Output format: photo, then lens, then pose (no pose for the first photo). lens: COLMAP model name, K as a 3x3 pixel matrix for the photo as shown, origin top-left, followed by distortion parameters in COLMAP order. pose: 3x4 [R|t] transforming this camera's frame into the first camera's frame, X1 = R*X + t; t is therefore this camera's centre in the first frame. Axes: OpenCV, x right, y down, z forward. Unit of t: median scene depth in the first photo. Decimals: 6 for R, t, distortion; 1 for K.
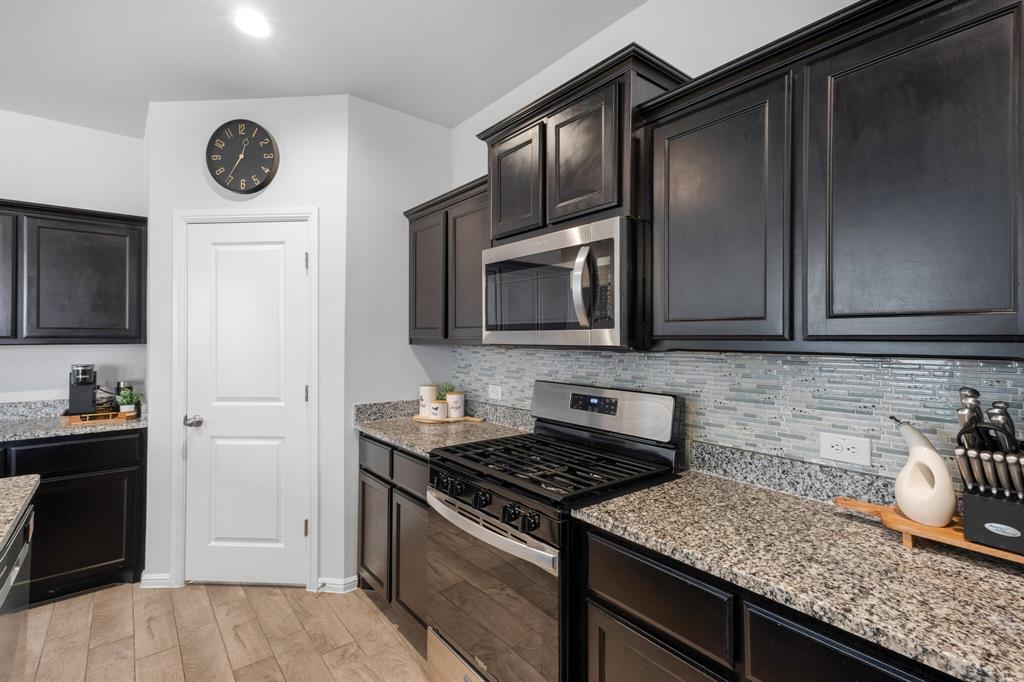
lens RADIAL K [[477.6, 0, 513.0], [0, 477.6, 332.4], [0, 0, 1]] dist [0.027552, 0.000089]
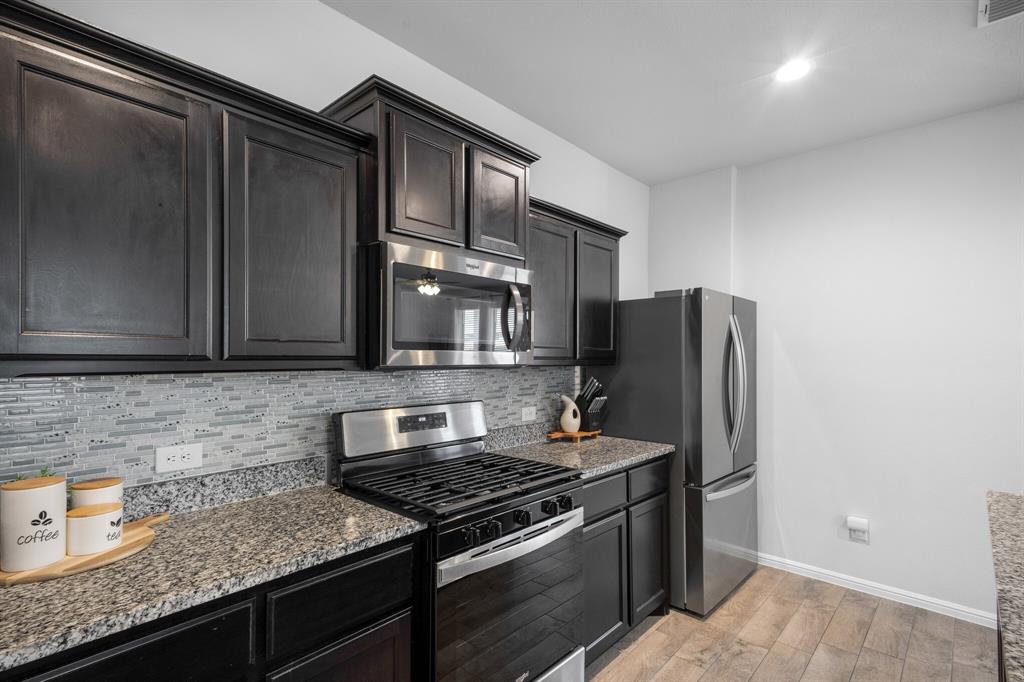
lens RADIAL K [[494.9, 0, 504.1], [0, 494.9, 354.9], [0, 0, 1]] dist [0.042316, 0.000070]
pose [[-0.153312, 0.003710, 0.988171, -0.671450], [-0.014353, 0.999879, -0.005981, 0.005678], [-0.988074, -0.015100, -0.153240, 0.726574]]
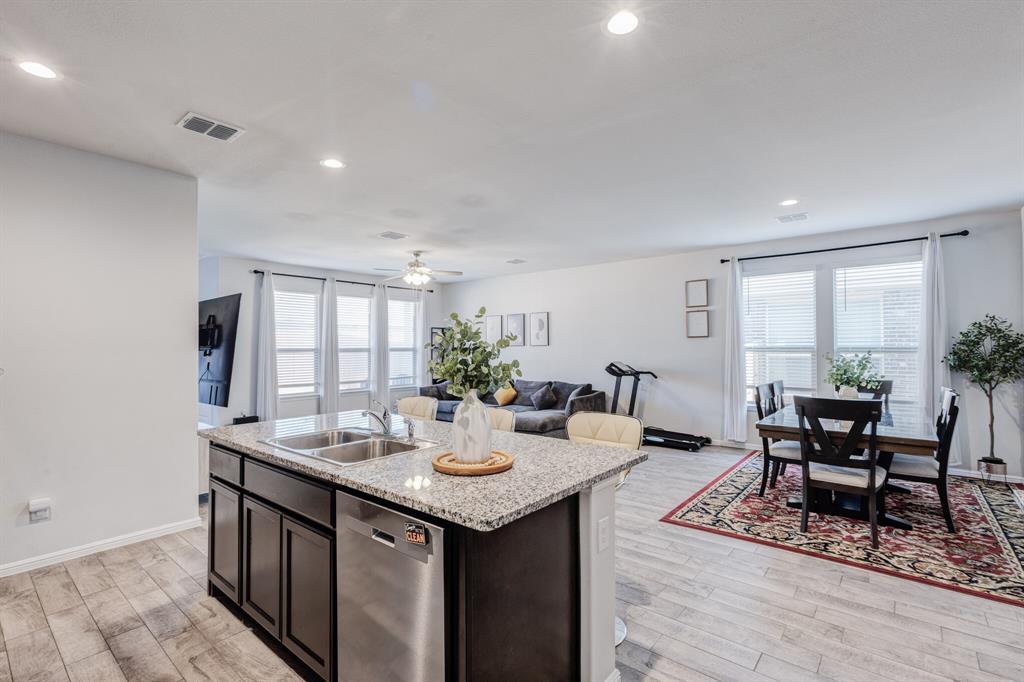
lens RADIAL K [[471.2, 0, 514.8], [0, 471.2, 340.8], [0, 0, 1]] dist [0.013032, -0.000934]
pose [[-0.978961, 0.003040, -0.204024, -0.537453], [0.007289, 0.999772, -0.020075, 0.010377], [0.203917, -0.021140, -0.978760, 1.104003]]
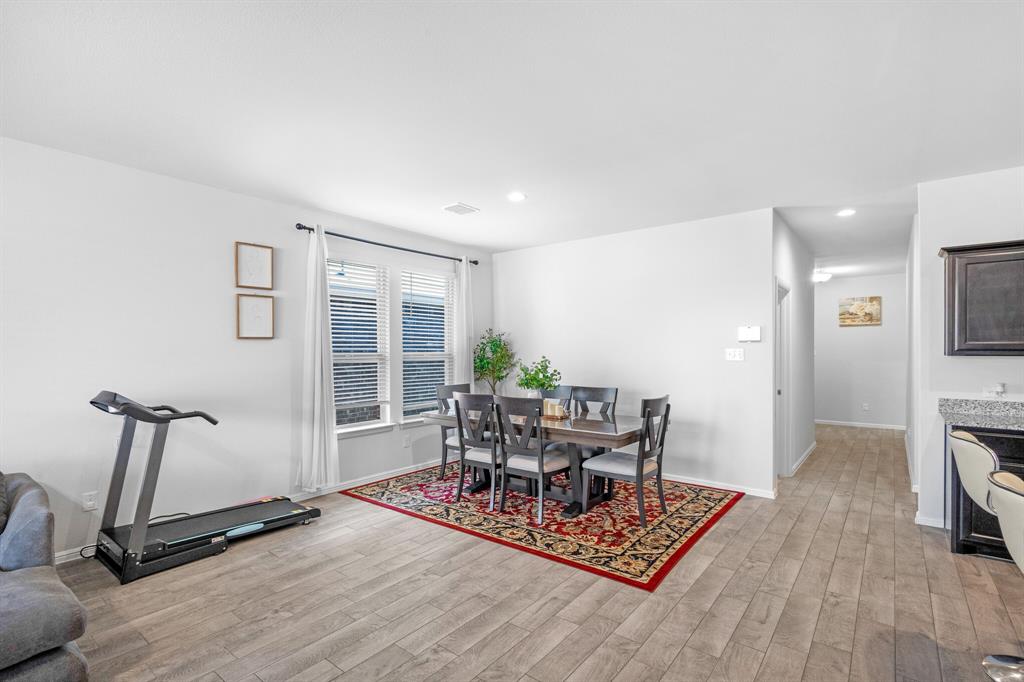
lens RADIAL K [[477.0, 0, 512.1], [0, 477.0, 352.9], [0, 0, 1]] dist [0.003563, 0.000205]
pose [[0.221568, 0.005723, -0.975128, -0.311220], [0.011788, 0.999894, 0.008546, -0.009108], [0.975074, -0.013389, 0.221477, -0.685989]]
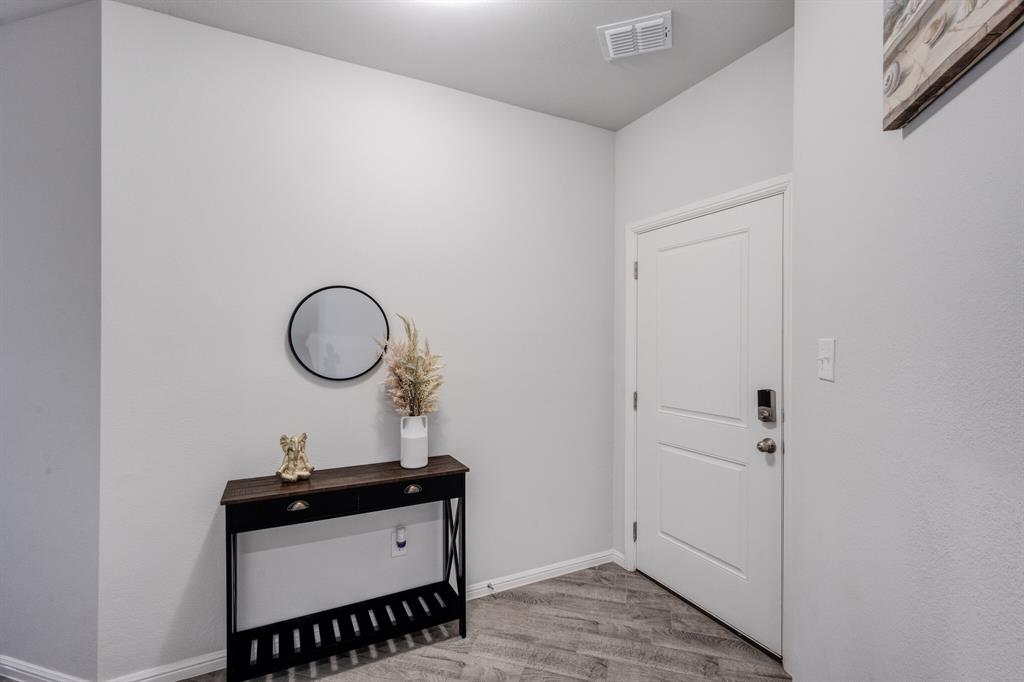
lens RADIAL K [[472.6, 0, 512.7], [0, 472.6, 340.6], [0, 0, 1]] dist [0.002856, 0.000165]
pose [[-0.824705, -0.002752, -0.565557, -2.601177], [0.003162, 0.999950, -0.009476, 0.027947], [0.565555, -0.009603, -0.824655, 2.428719]]
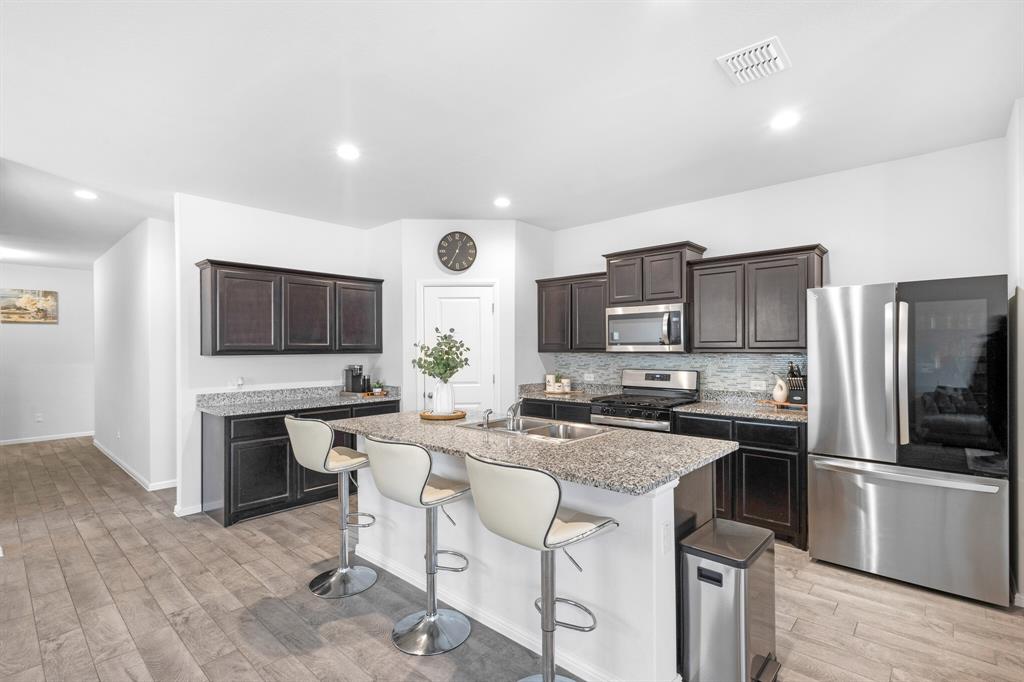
lens RADIAL K [[477.4, 0, 514.9], [0, 477.4, 346.9], [0, 0, 1]] dist [0.002943, -0.000647]
pose [[0.987345, -0.004461, 0.158526, -0.632810], [0.003454, 0.999972, 0.006627, -0.009790], [-0.158551, -0.005996, 0.987333, -0.835269]]
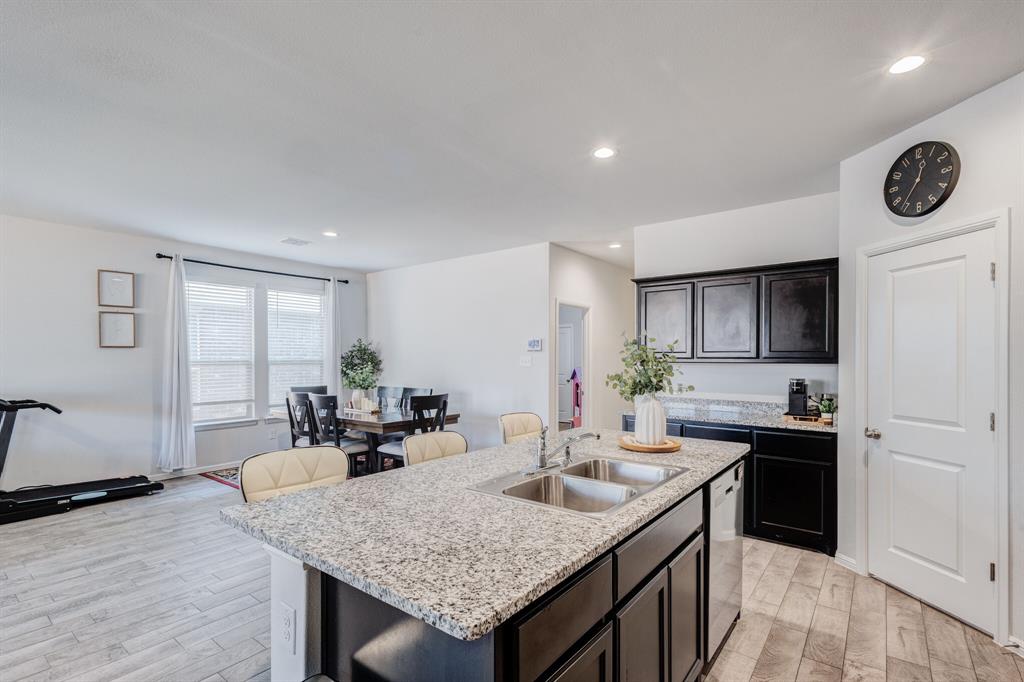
lens RADIAL K [[478.4, 0, 508.2], [0, 478.4, 362.6], [0, 0, 1]] dist [0.003052, -0.000075]
pose [[0.229278, 0.010809, -0.973301, 0.224303], [0.009011, 0.999872, 0.013226, -0.002486], [0.973319, -0.011803, 0.229151, -0.071182]]
